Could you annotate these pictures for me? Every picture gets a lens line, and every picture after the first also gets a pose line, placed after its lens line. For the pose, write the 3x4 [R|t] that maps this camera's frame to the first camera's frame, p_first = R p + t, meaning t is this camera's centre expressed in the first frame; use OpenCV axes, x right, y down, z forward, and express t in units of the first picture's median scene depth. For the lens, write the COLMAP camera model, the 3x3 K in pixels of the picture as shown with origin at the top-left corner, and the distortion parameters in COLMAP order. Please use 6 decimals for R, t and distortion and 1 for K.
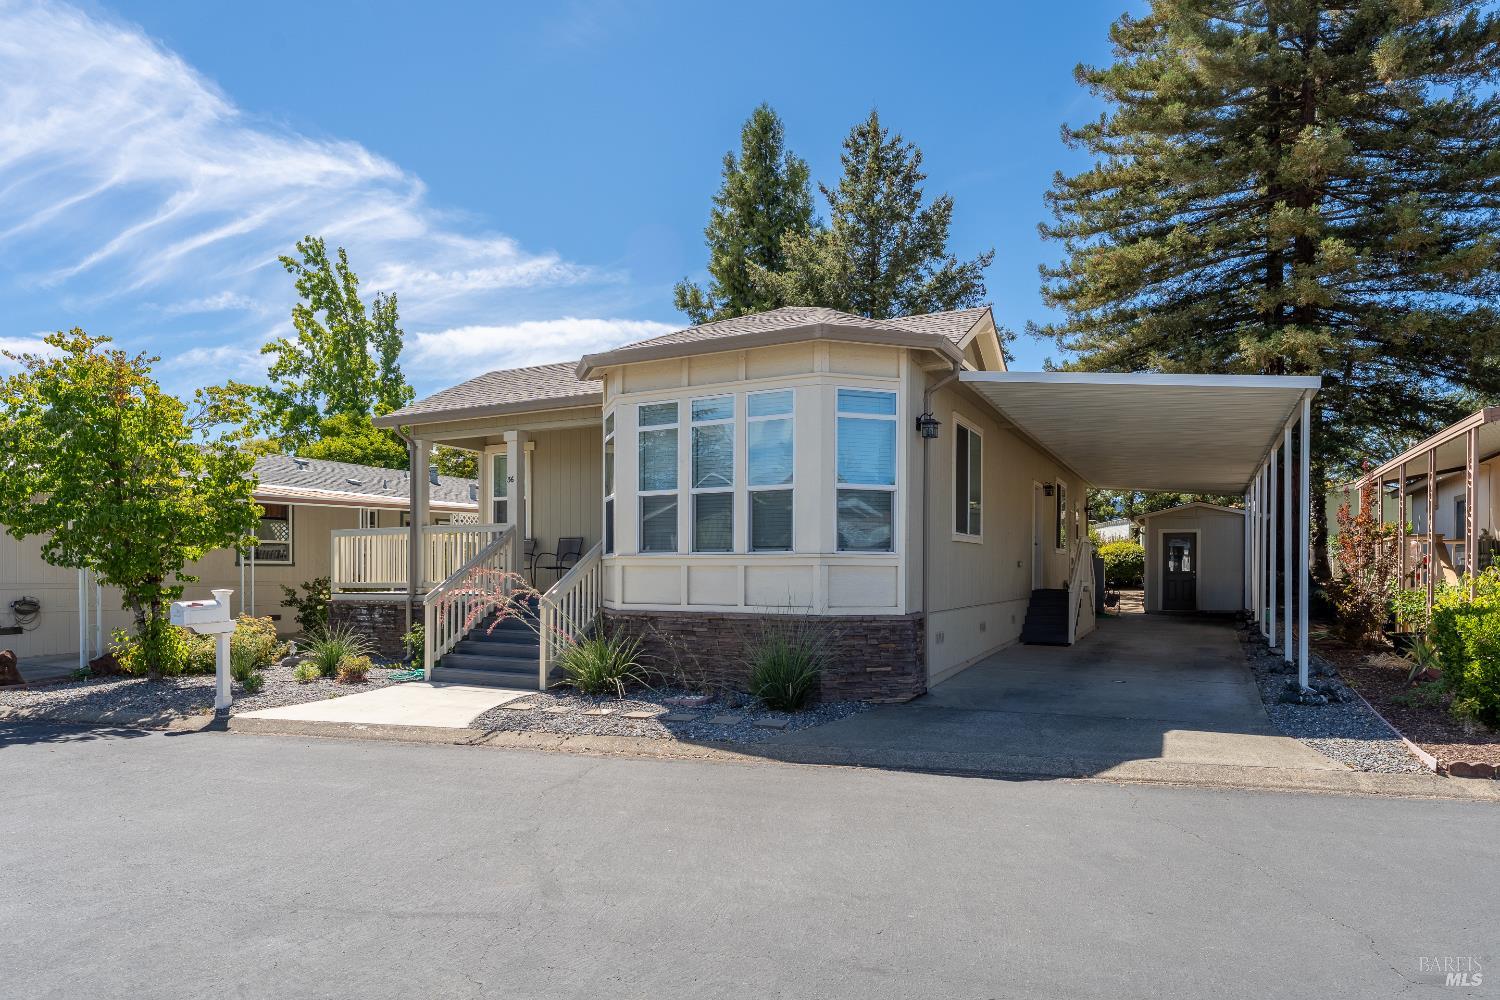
lens RADIAL K [[860.8, 0, 760.0], [0, 860.8, 556.0], [0, 0, 1]] dist [0.006388, -0.000150]
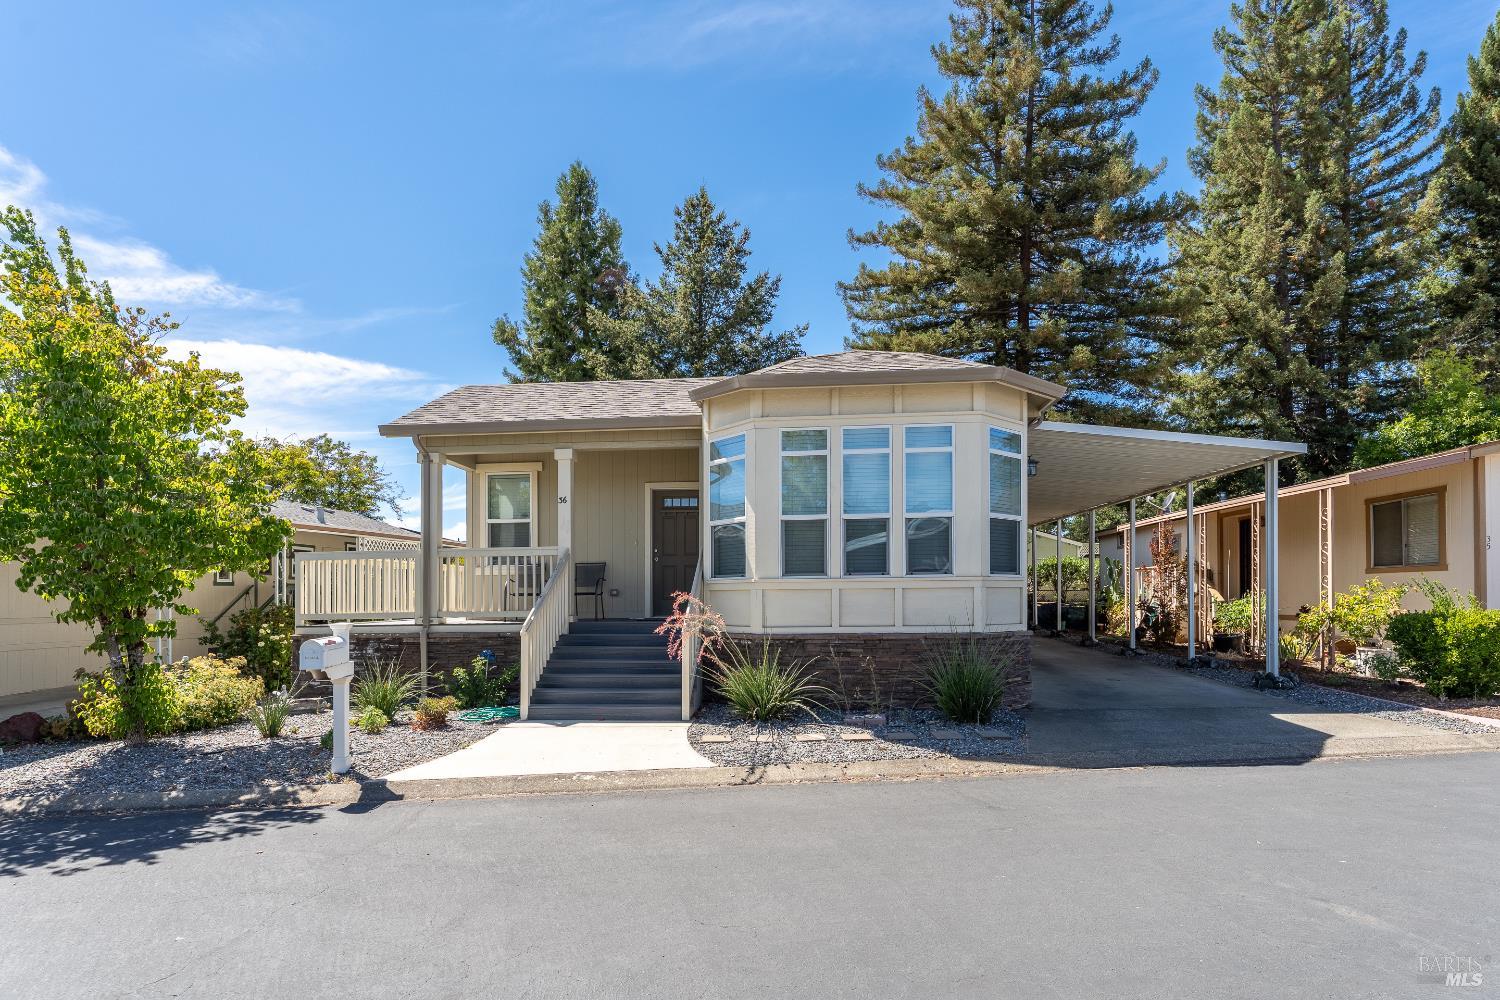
lens RADIAL K [[749.6, 0, 740.8], [0, 749.6, 578.6], [0, 0, 1]] dist [0.000006, 0.002690]
pose [[0.927786, -0.003060, 0.373100, -0.457318], [0.005613, 0.999968, -0.005756, 0.003086], [-0.373070, 0.007434, 0.927773, 0.183899]]
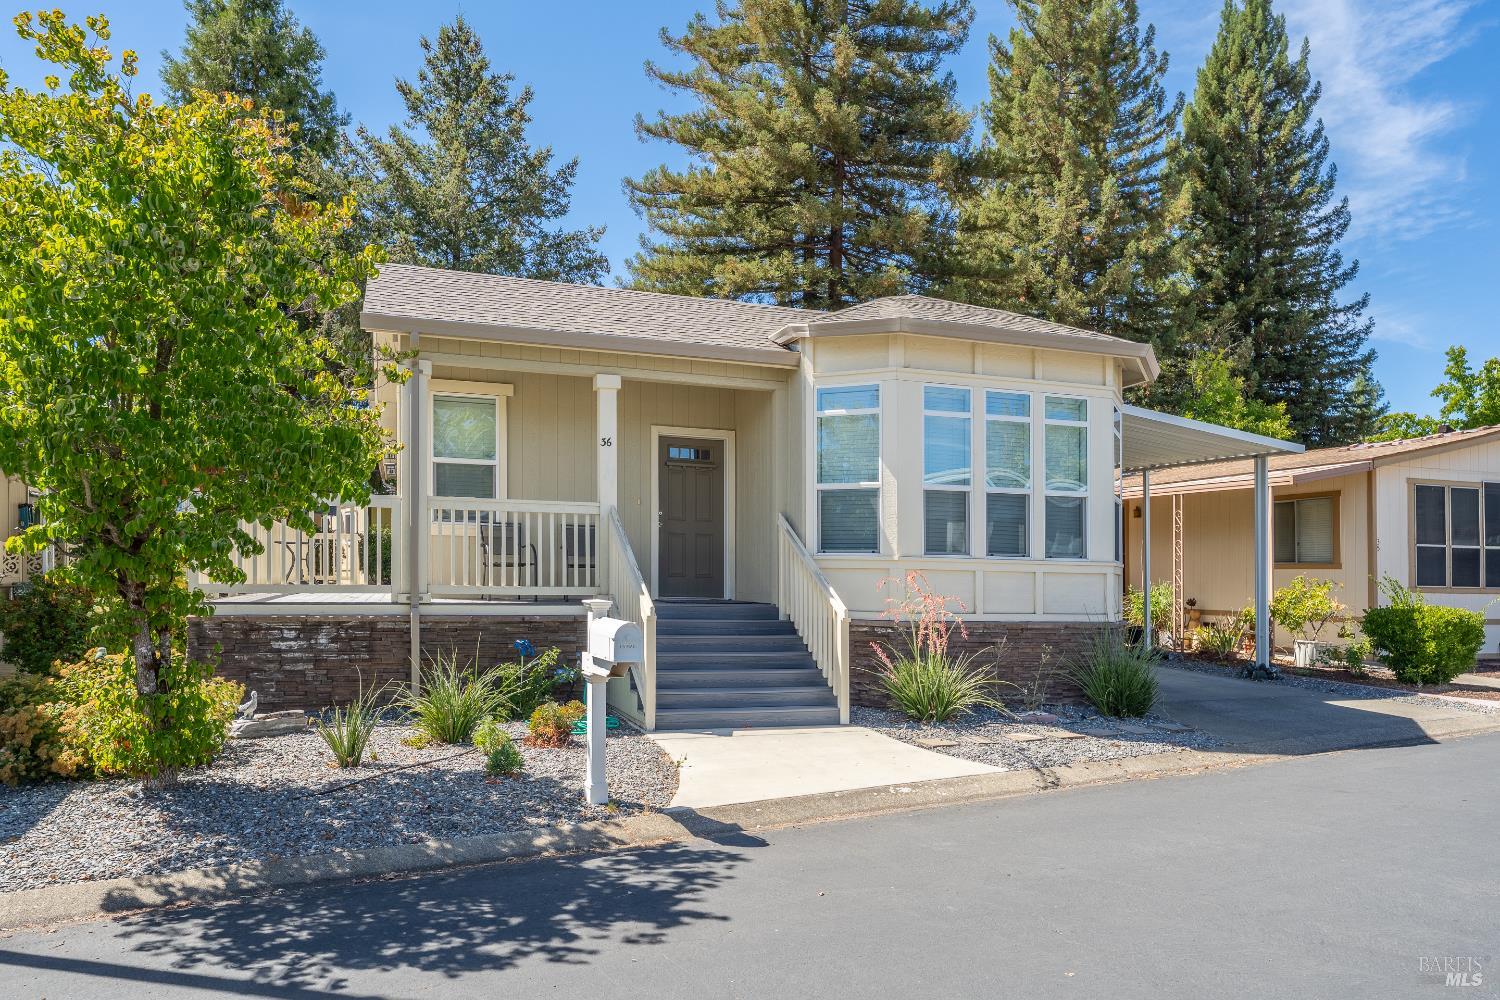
lens RADIAL K [[960.8, 0, 733.1], [0, 960.8, 556.9], [0, 0, 1]] dist [0.009882, -0.003127]
pose [[0.720410, 0.025176, 0.693091, -0.848120], [-0.029262, 0.999554, -0.005893, 0.008711], [-0.692930, -0.016036, 0.720826, 0.388324]]
